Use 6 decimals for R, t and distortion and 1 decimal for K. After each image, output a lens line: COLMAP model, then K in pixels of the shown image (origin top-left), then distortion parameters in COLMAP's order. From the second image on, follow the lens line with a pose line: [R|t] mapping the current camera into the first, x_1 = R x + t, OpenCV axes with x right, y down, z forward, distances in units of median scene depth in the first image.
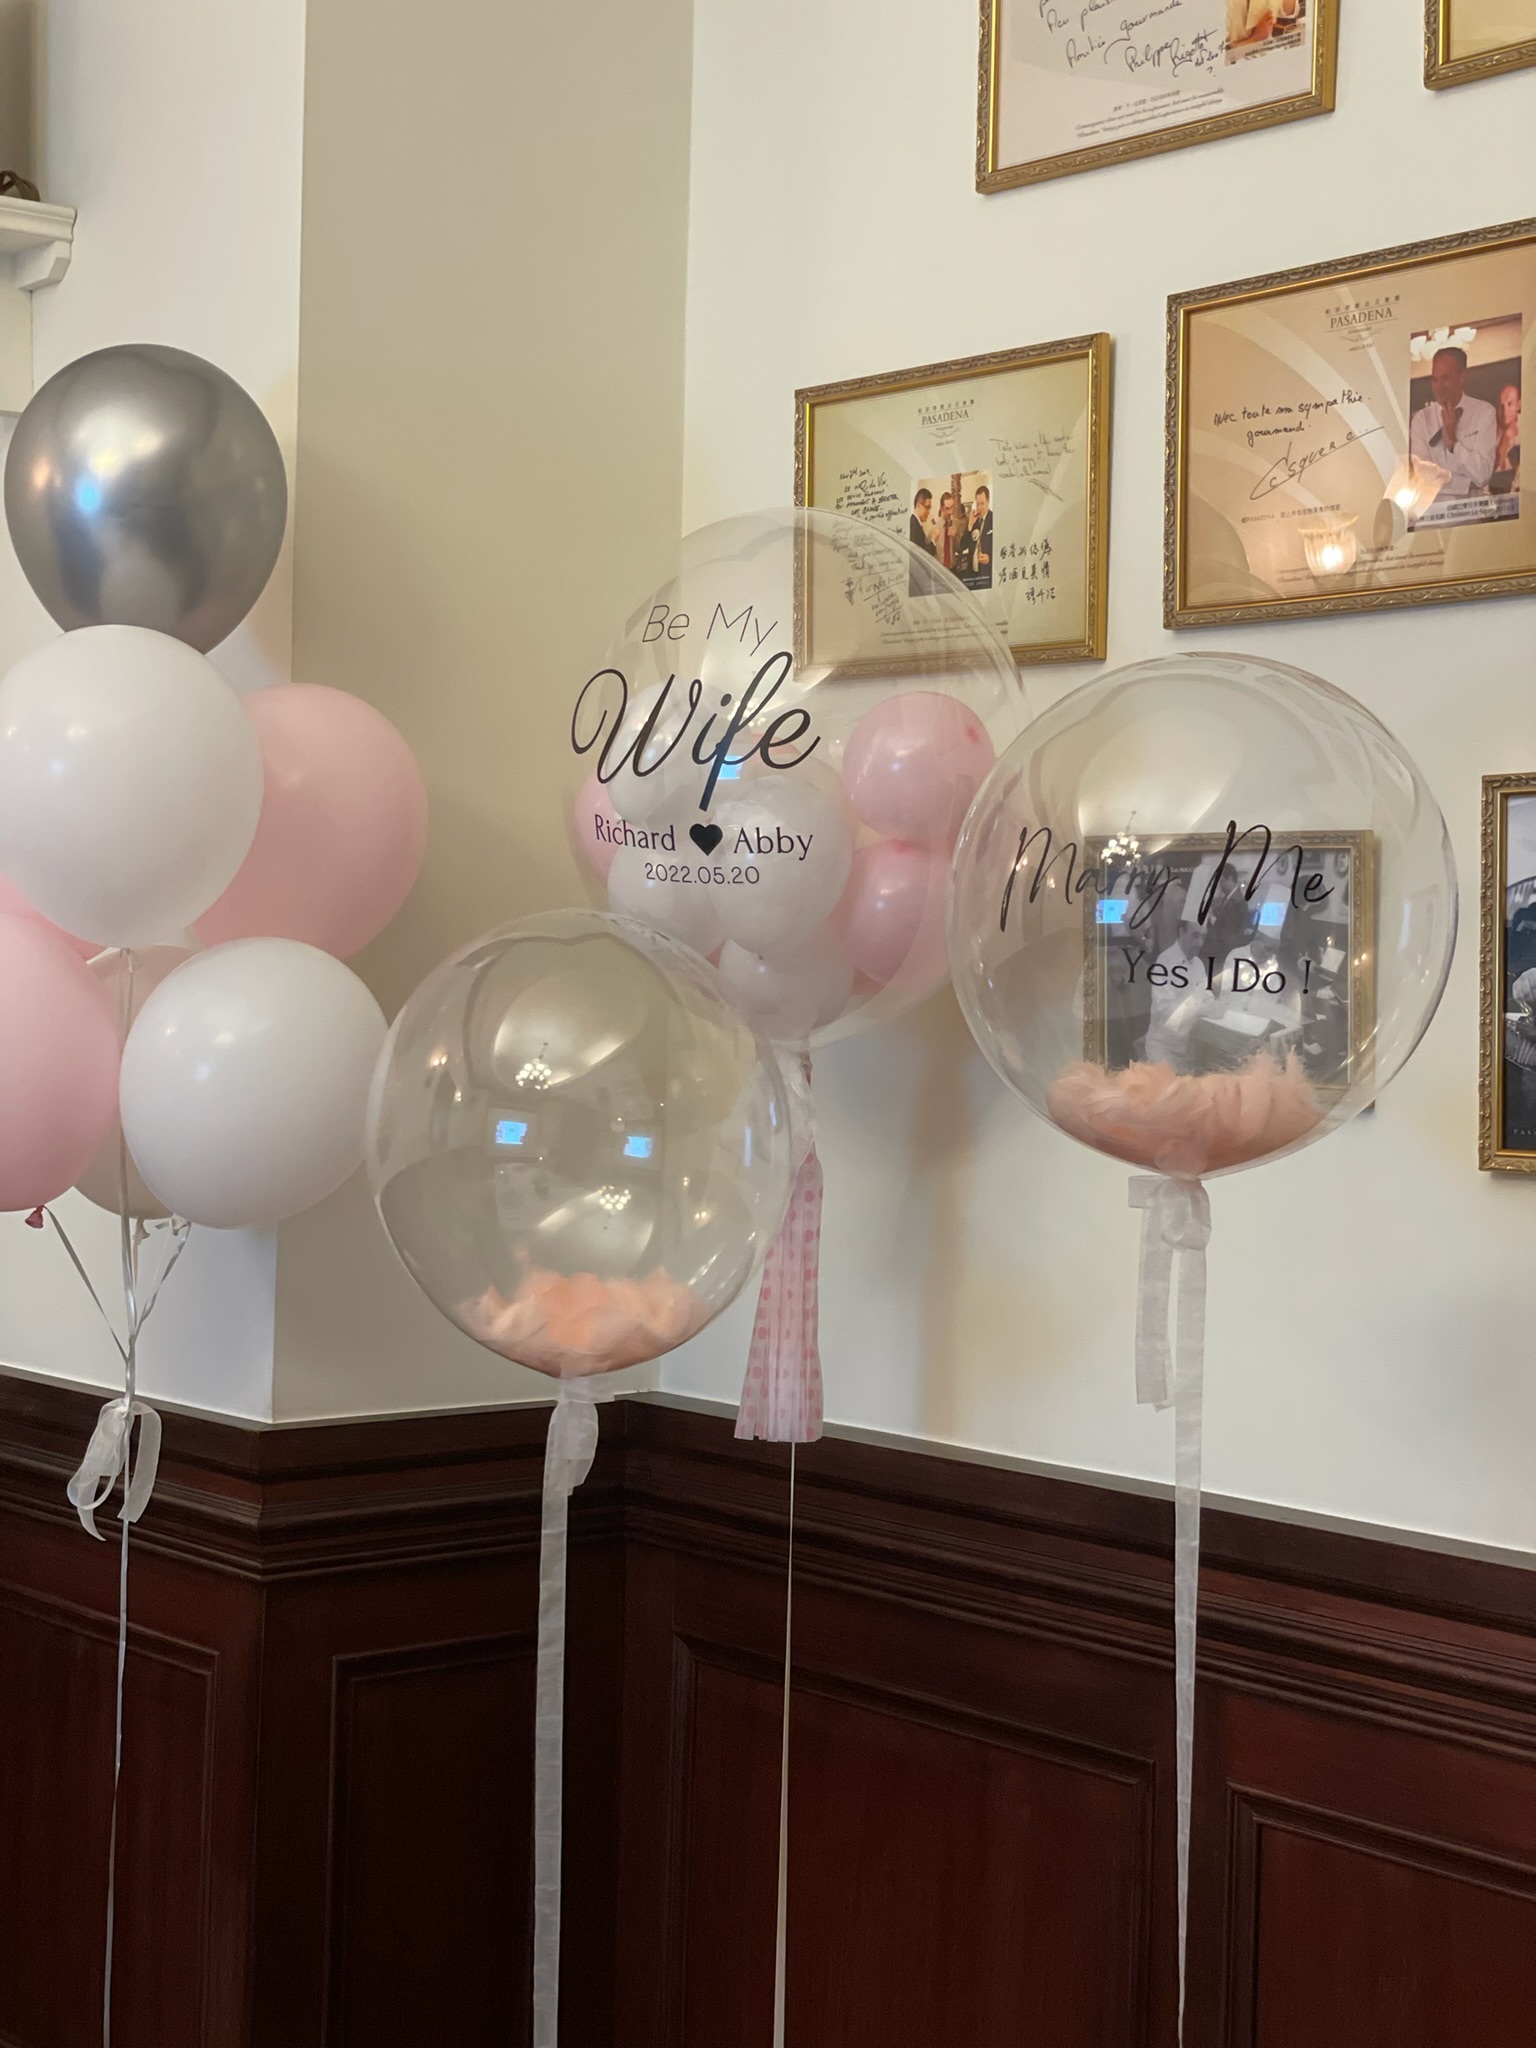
lens RADIAL K [[3150.0, 0, 768.0], [0, 3150.0, 1024.0], [0, 0, 1]] dist [0.385982, -1.211516]
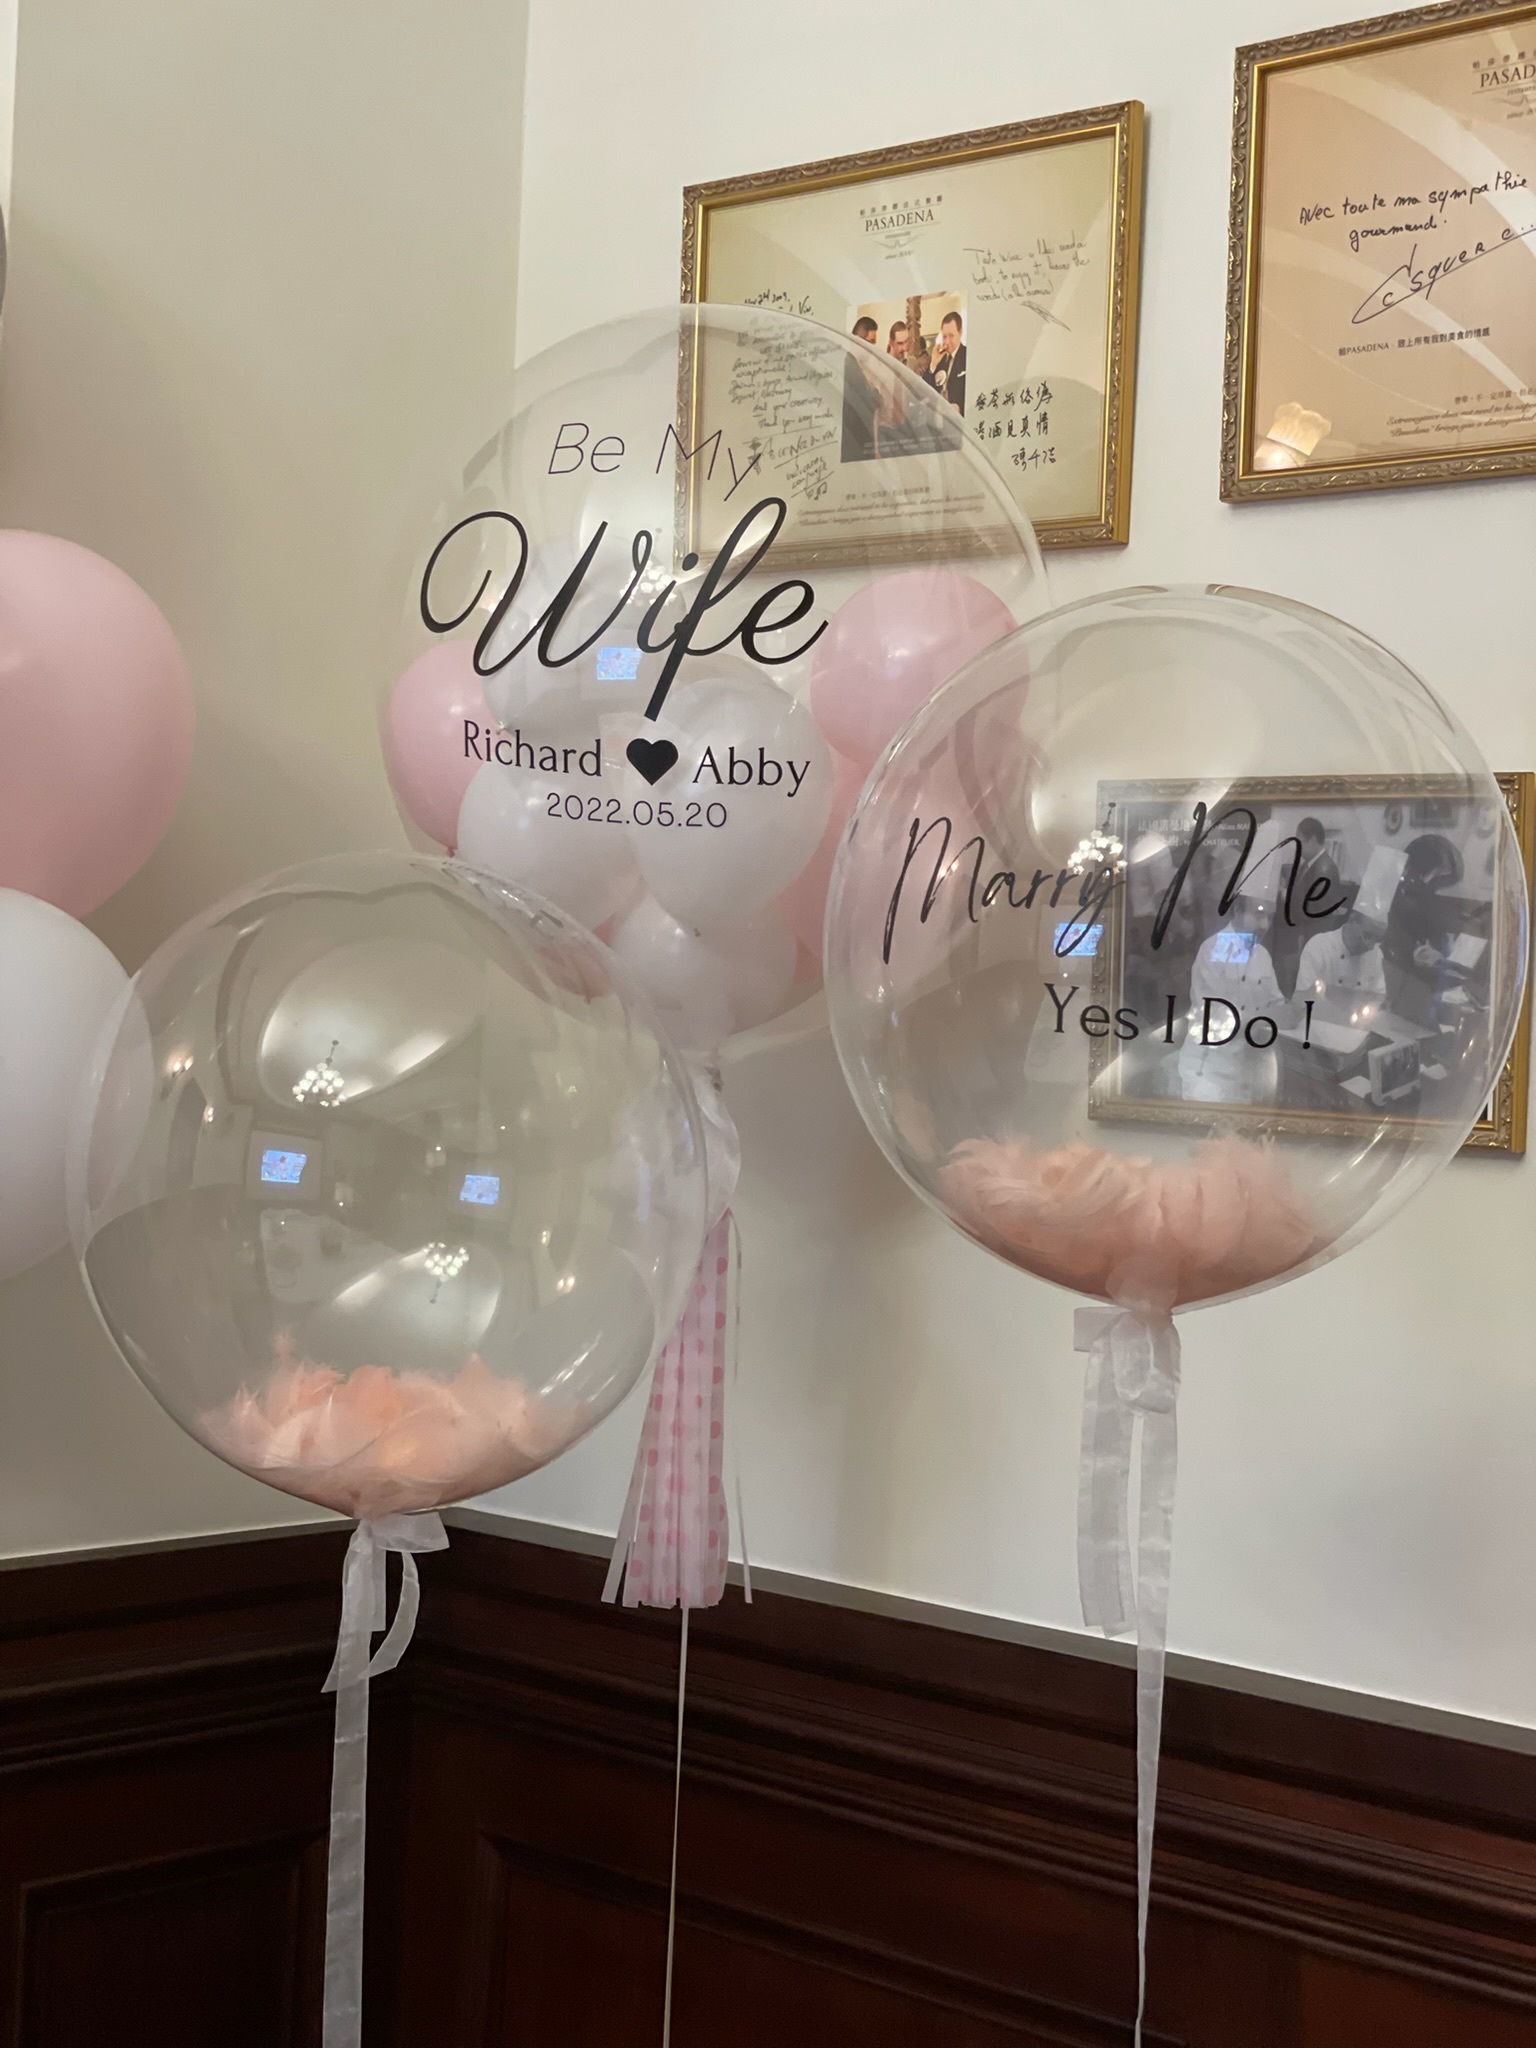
lens RADIAL K [[3150.0, 0, 768.0], [0, 3150.0, 1024.0], [0, 0, 1]] dist [0.385982, -1.211516]
pose [[0.992527, 0.022717, 0.119890, -0.063956], [-0.021928, 0.999728, -0.007902, 0.005500], [-0.120037, 0.005214, 0.992756, 0.266065]]
